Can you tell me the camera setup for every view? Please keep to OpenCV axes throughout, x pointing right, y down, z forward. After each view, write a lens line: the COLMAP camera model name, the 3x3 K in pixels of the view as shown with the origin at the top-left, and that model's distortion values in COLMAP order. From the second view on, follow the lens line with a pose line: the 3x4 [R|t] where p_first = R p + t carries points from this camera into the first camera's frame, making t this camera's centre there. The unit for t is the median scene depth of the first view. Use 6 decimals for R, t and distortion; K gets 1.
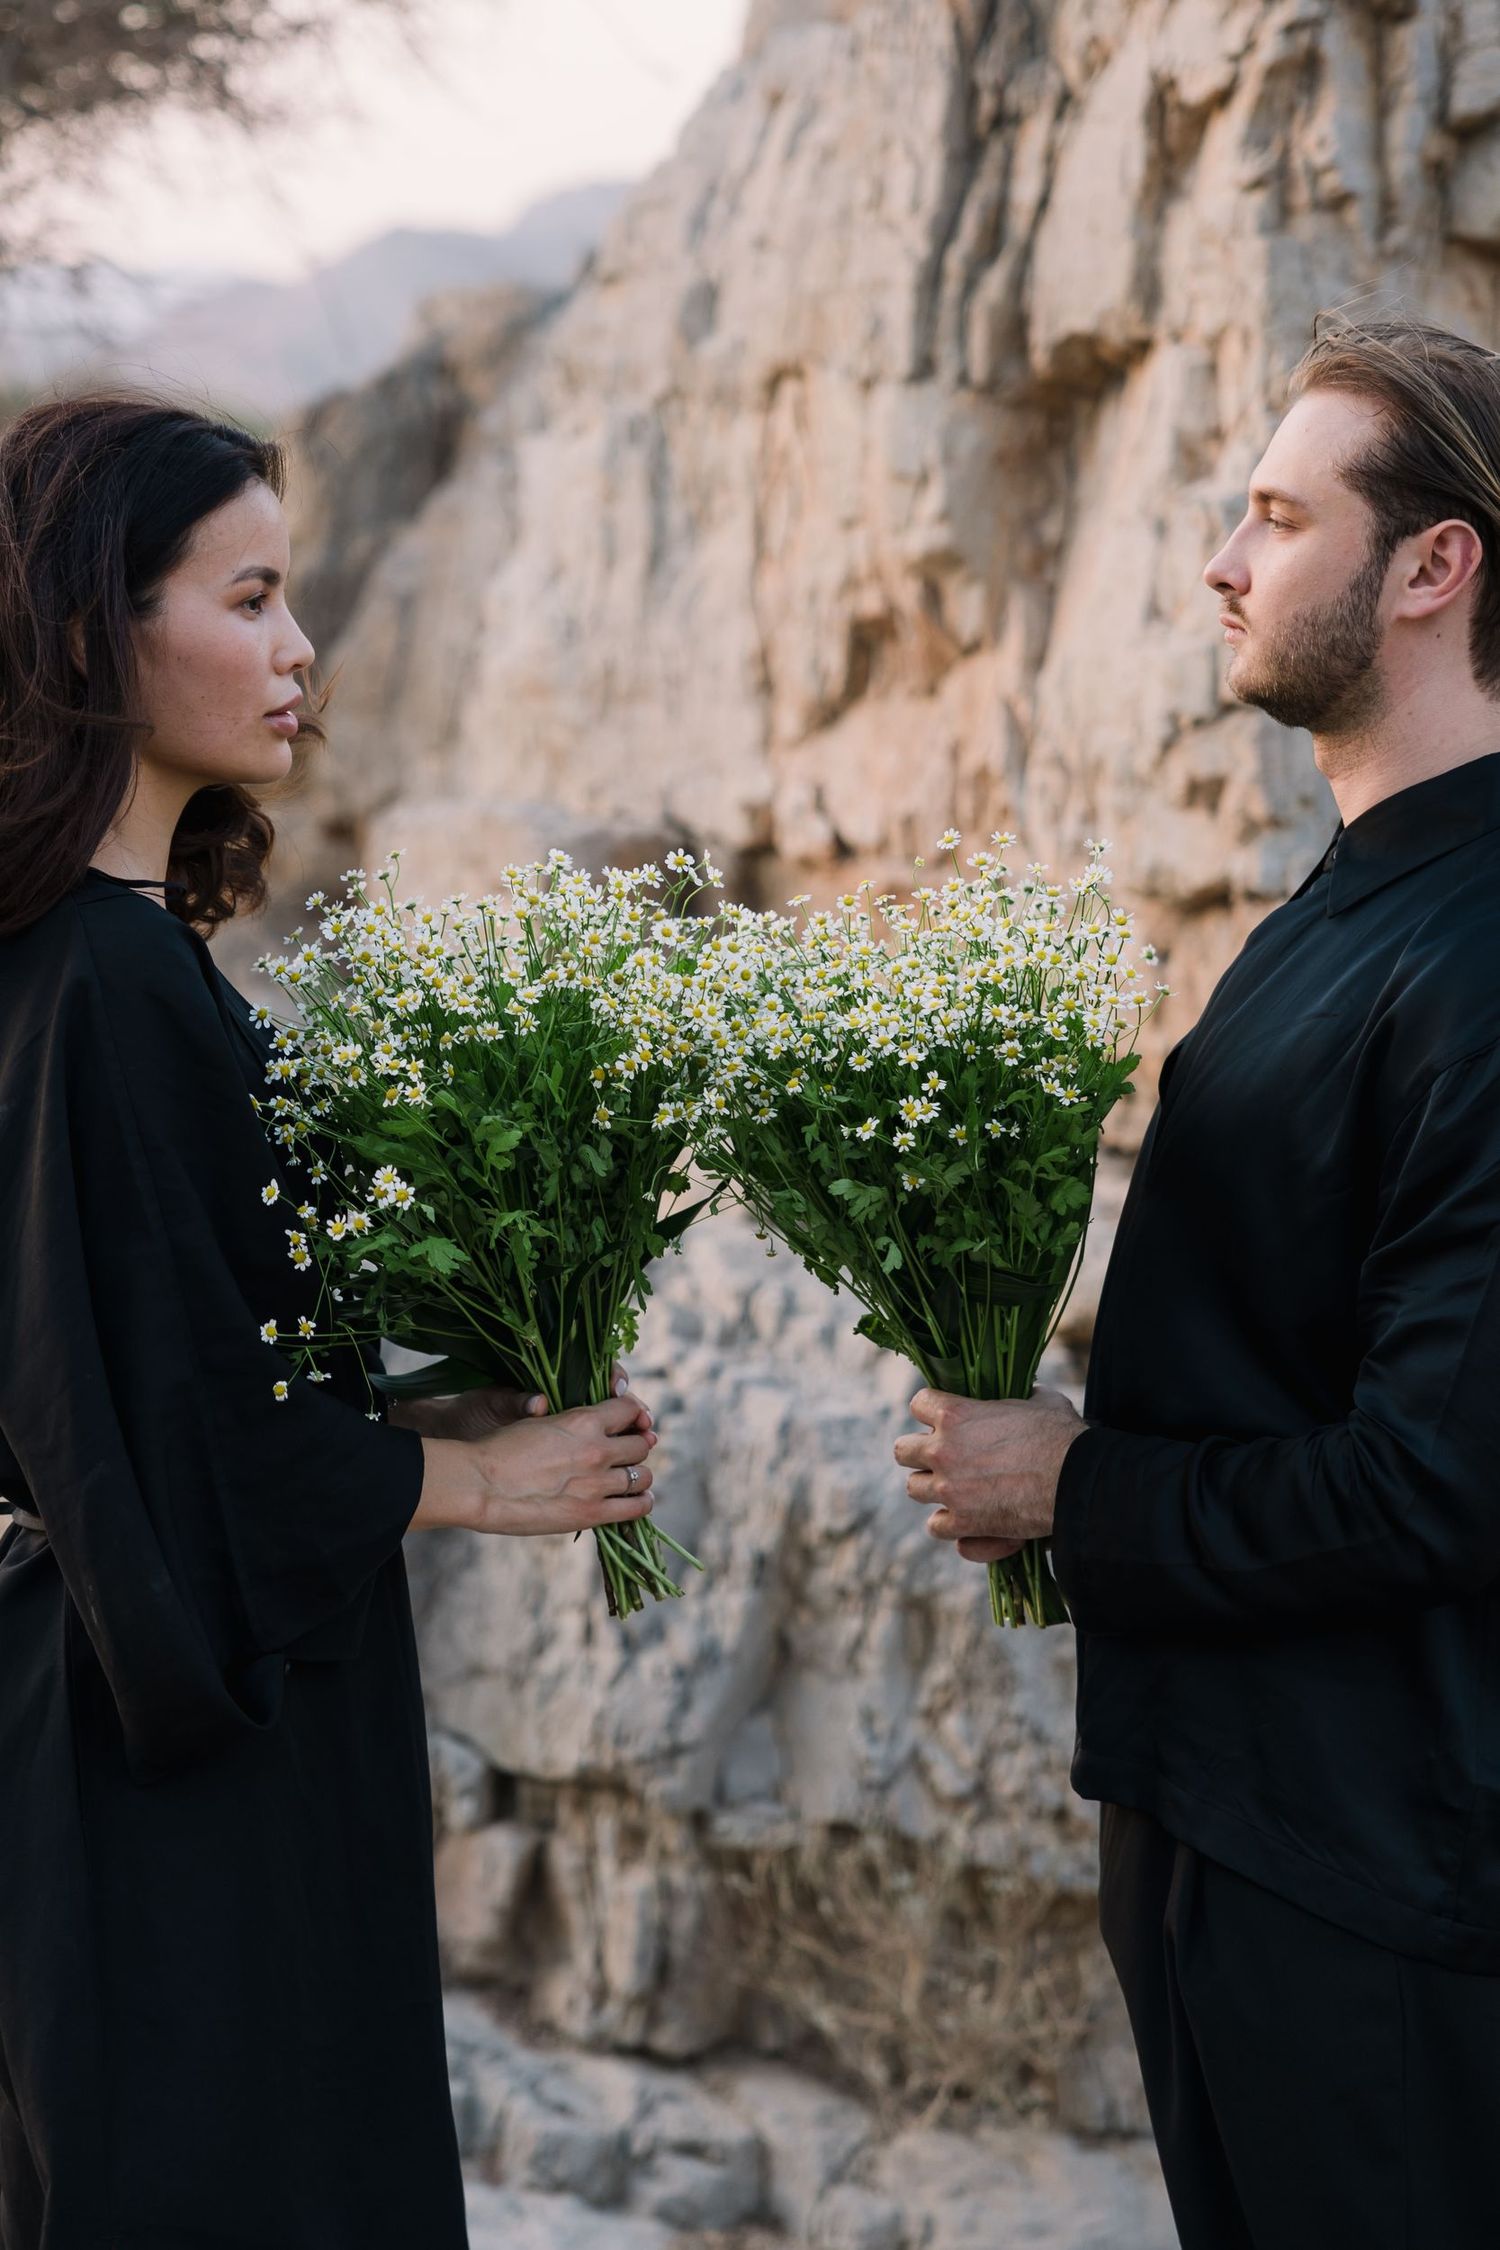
lens RADIAL K [[4595.7, 0, 748.9], [0, 4595.7, 916.1], [0, 0, 1]] dist [-0.007995, 0.082015]
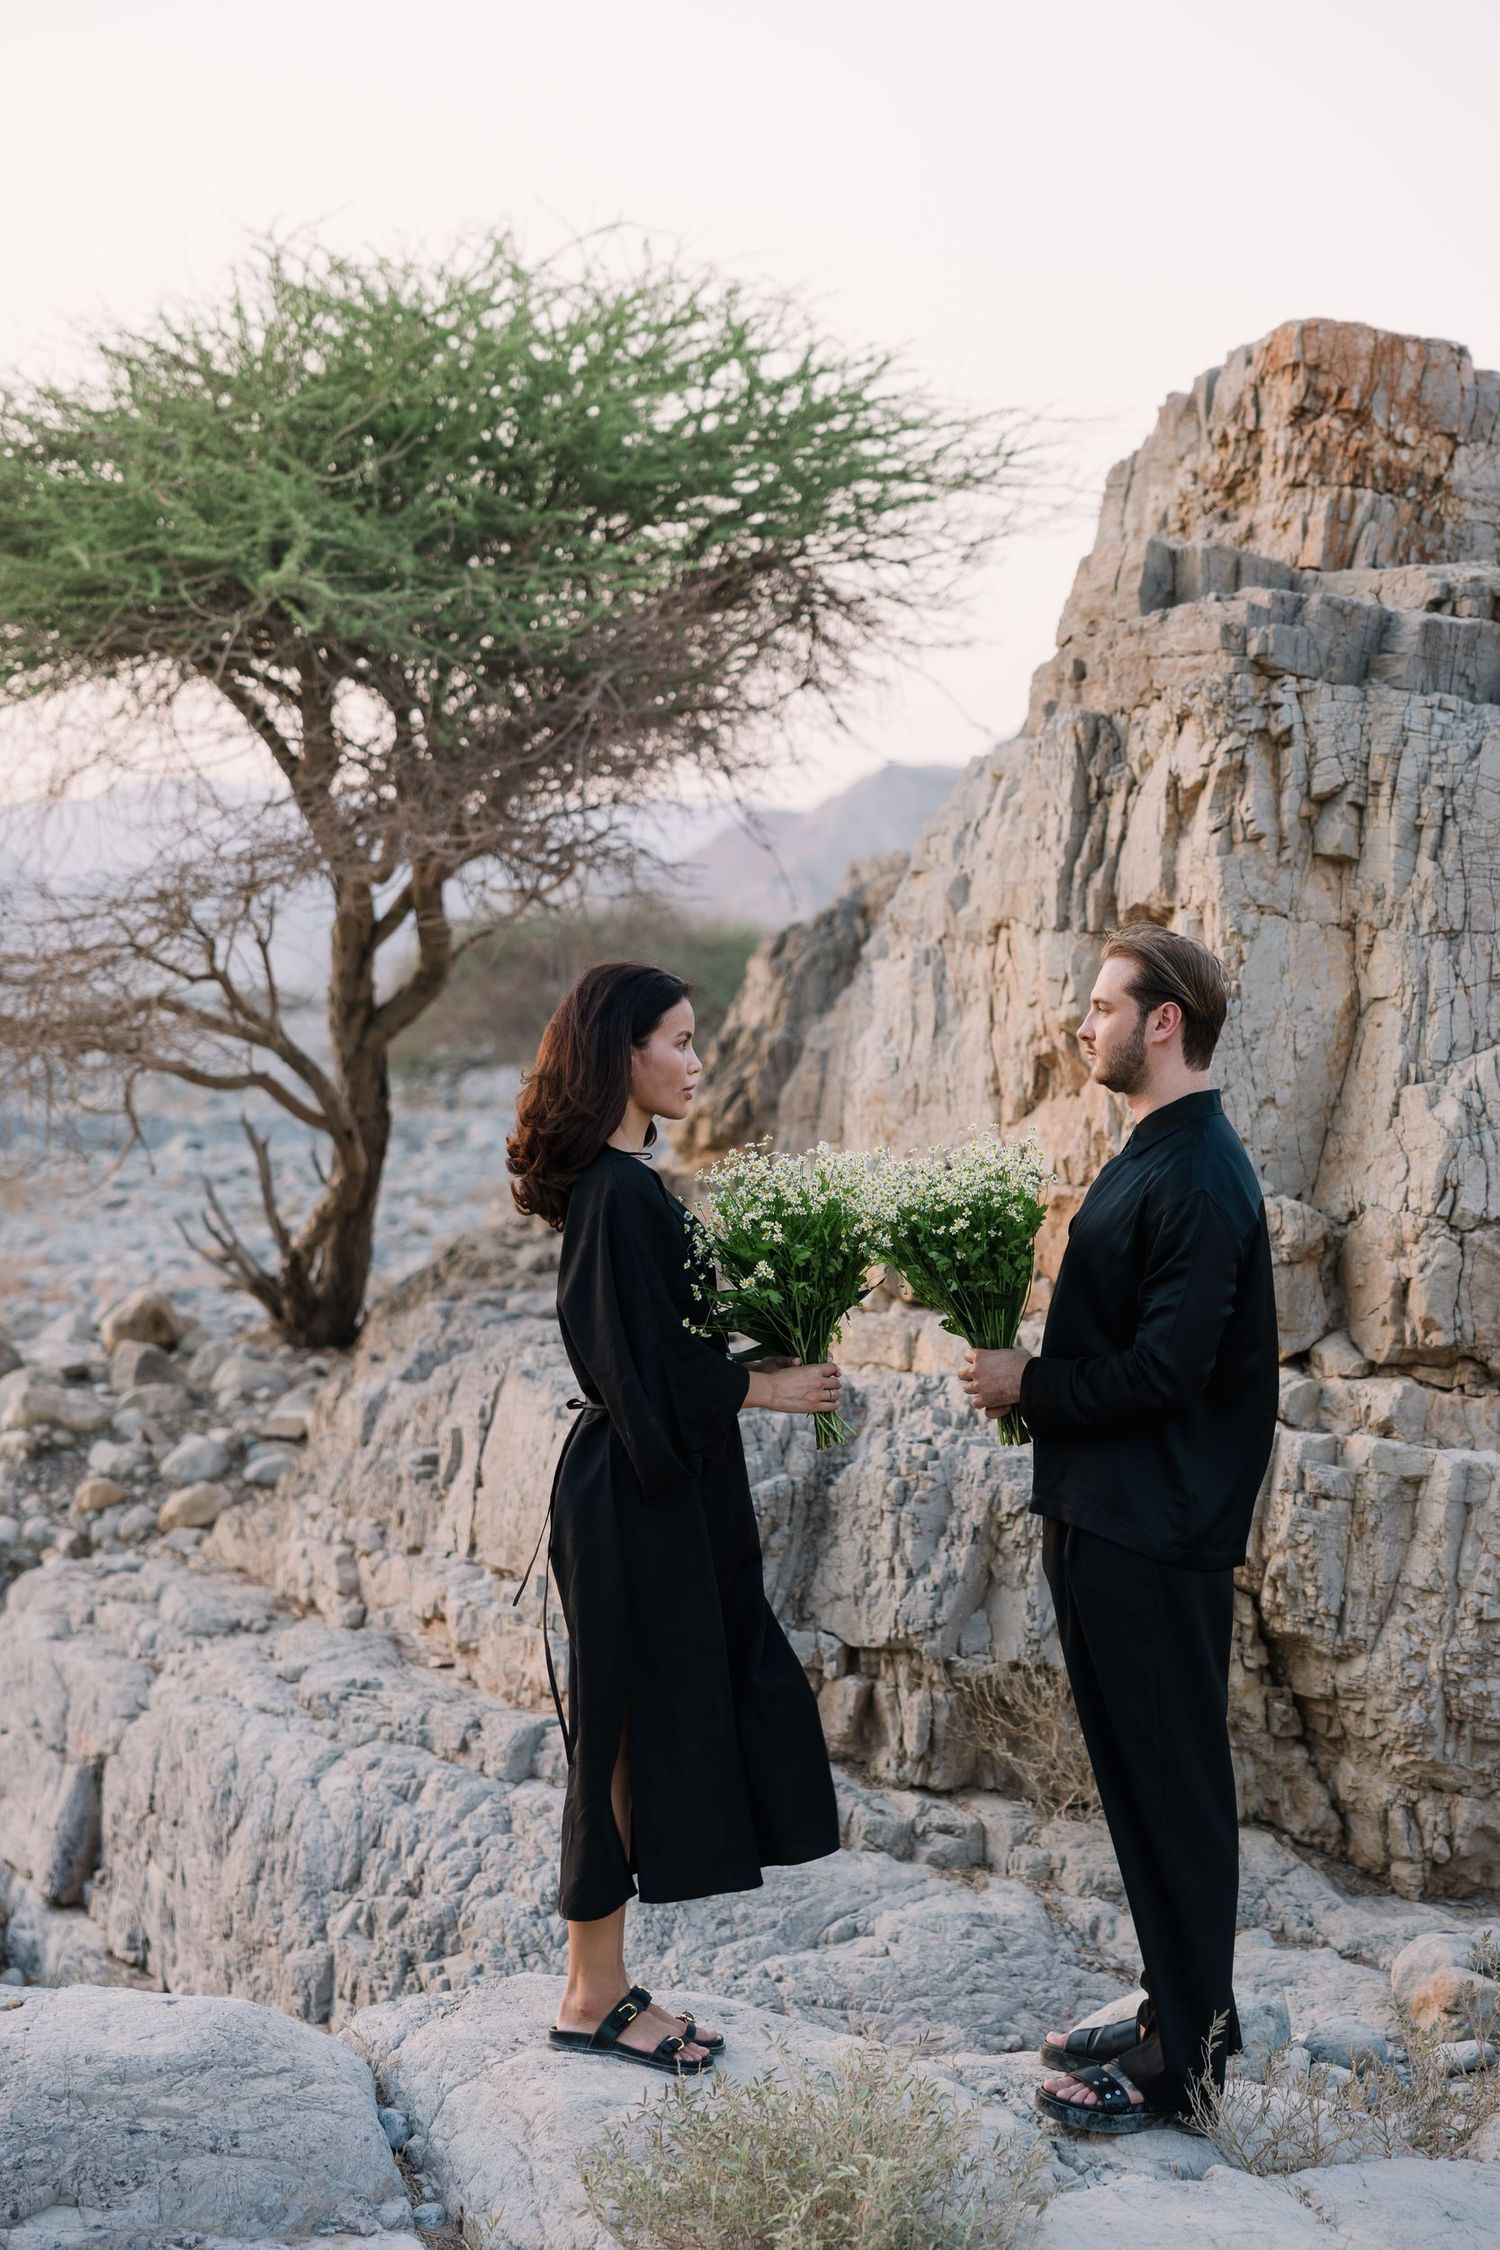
lens RADIAL K [[4369.6, 0, 749.5], [0, 4369.6, 1135.3], [0, 0, 1]] dist [0.048262, -0.119918]
pose [[0.992975, -0.020040, -0.116618, 0.125616], [0.013721, 0.998407, -0.054736, 0.070721], [0.117529, 0.052752, 0.991667, -0.865779]]
